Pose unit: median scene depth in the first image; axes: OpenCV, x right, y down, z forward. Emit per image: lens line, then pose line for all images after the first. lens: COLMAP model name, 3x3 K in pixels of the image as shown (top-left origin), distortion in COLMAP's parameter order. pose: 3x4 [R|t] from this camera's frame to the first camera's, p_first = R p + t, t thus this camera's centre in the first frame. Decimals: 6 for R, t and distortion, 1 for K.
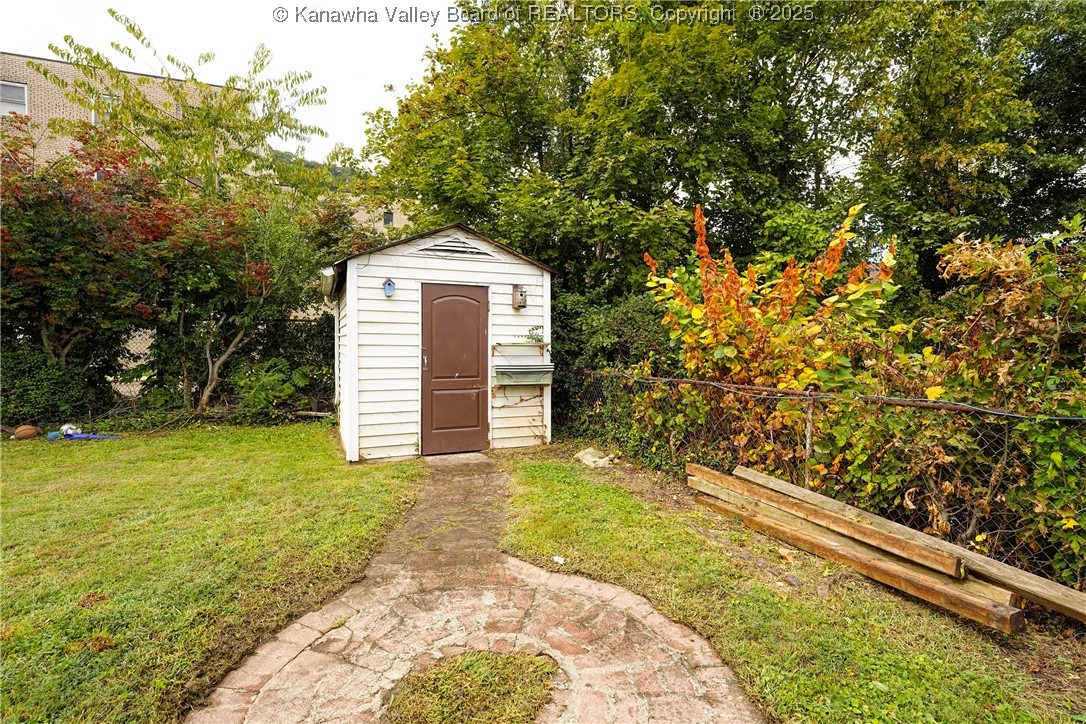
lens RADIAL K [[524.6, 0, 544.0], [0, 524.6, 361.7], [0, 0, 1]] dist [-0.015889, -0.000423]
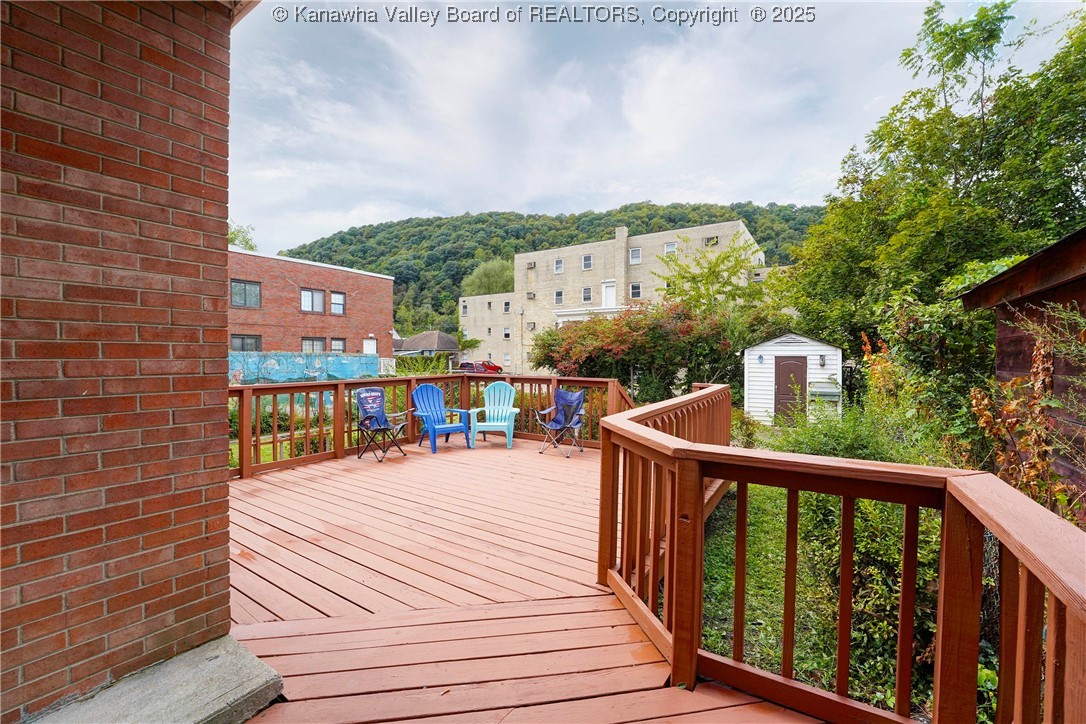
lens RADIAL K [[440.7, 0, 541.6], [0, 440.7, 355.7], [0, 0, 1]] dist [-0.023788, 0.001153]
pose [[0.559652, -0.008083, -0.828688, 0.799203], [-0.034948, 0.998833, -0.033345, -0.041447], [0.827990, 0.047623, 0.558717, -0.992680]]
